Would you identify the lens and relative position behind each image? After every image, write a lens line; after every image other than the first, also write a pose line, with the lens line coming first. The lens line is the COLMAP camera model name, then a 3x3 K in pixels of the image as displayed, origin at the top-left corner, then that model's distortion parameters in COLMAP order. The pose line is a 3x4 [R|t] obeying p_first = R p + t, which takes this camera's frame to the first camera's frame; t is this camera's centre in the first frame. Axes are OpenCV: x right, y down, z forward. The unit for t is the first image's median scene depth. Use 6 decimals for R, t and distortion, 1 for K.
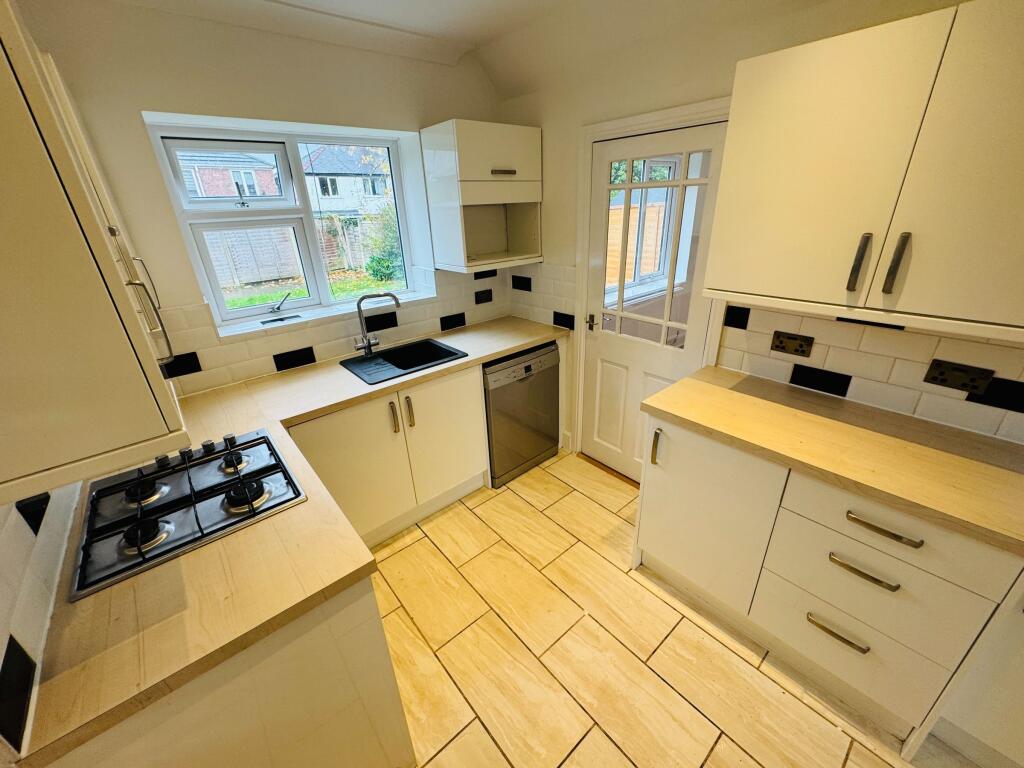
lens RADIAL K [[409.6, 0, 512.0], [0, 409.6, 384.0], [0, 0, 1]] dist [-0.001333, 0.000155]
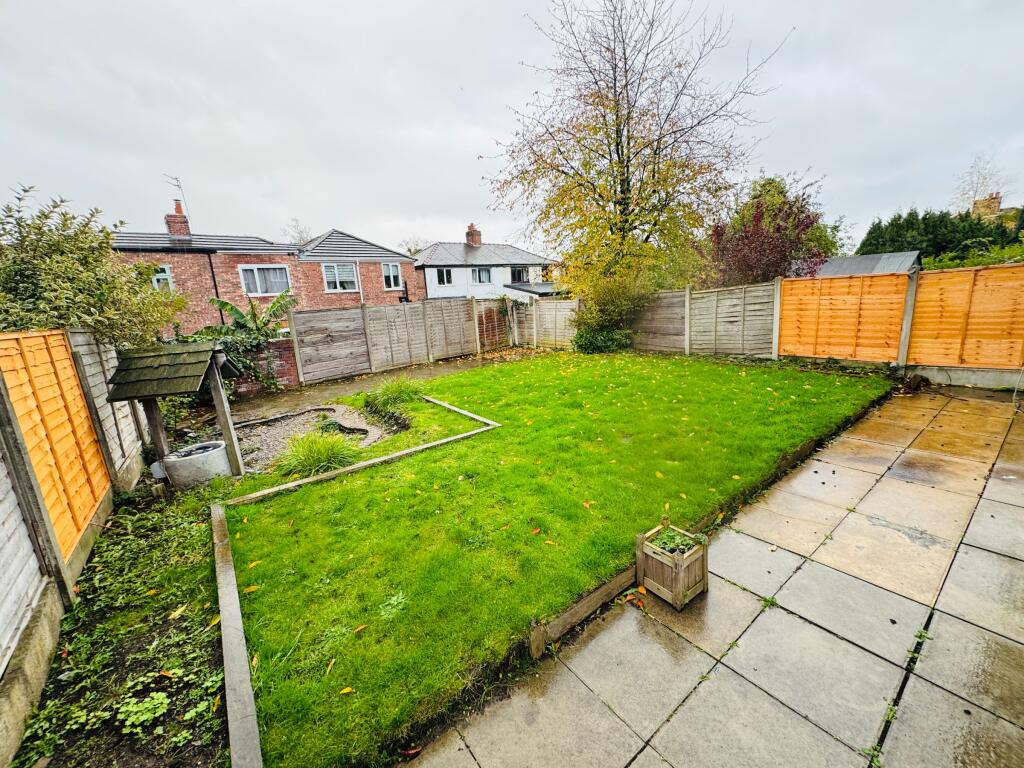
lens RADIAL K [[409.6, 0, 512.0], [0, 409.6, 384.0], [0, 0, 1]] dist [-0.001333, 0.000155]
pose [[0.997514, -0.014136, -0.069033, -1.963688], [0.000406, 0.980806, -0.194987, 0.085272], [0.070464, 0.194474, 0.978373, 0.045193]]
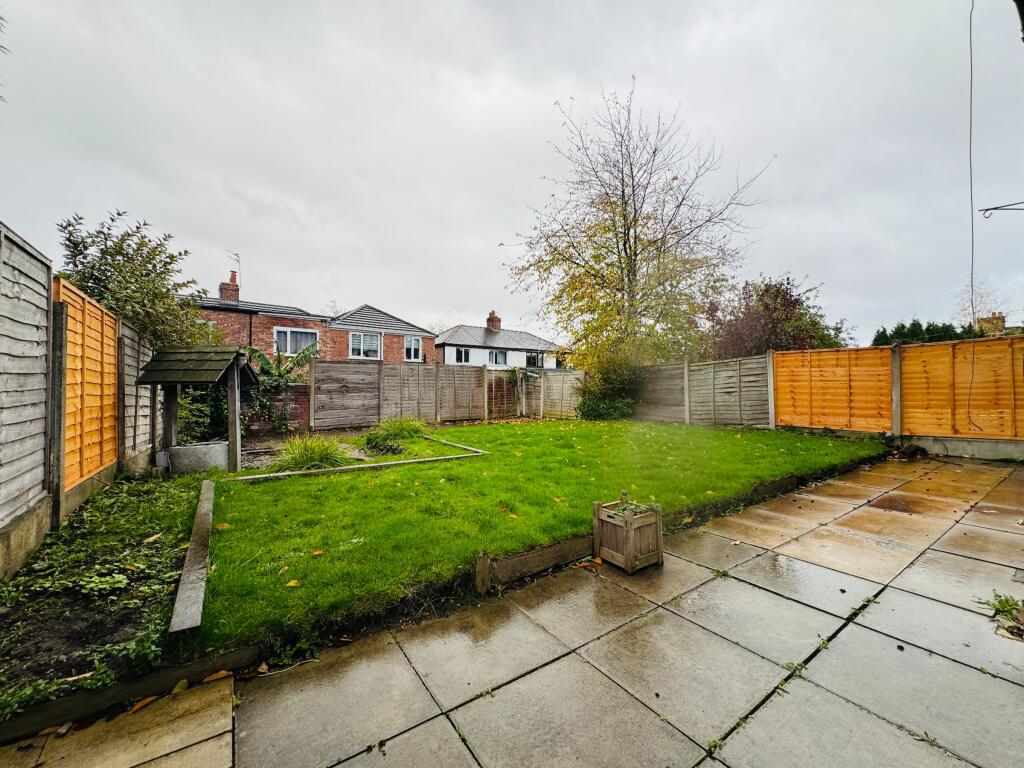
lens RADIAL K [[410.0, 0, 511.9], [0, 410.0, 382.8], [0, 0, 1]] dist [-0.000387, -0.000208]
pose [[0.993581, 0.035443, -0.107431, -1.835218], [-0.076474, 0.910233, -0.406973, 0.427526], [0.083363, 0.412576, 0.907101, 0.026513]]
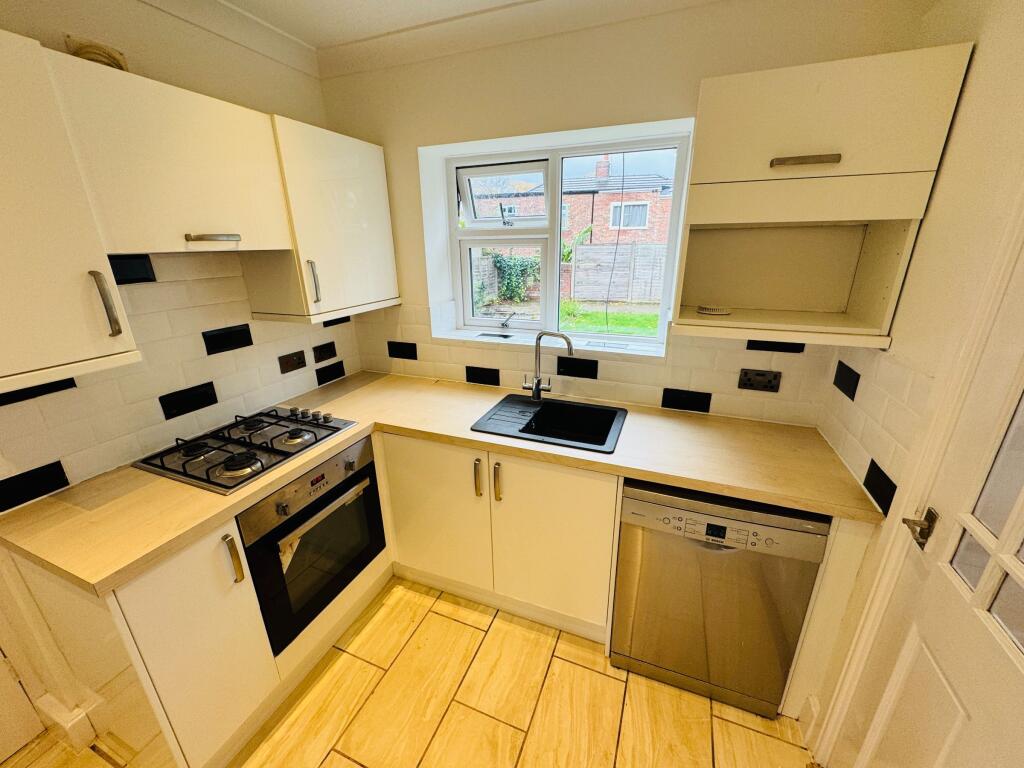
lens RADIAL K [[409.6, 0, 512.0], [0, 409.6, 384.0], [0, 0, 1]] dist [-0.001333, 0.000155]
pose [[0.460204, 0.321350, -0.827615, 0.322417], [-0.365815, 0.918019, 0.153038, -0.214593], [0.808945, 0.232325, 0.540031, 0.509164]]
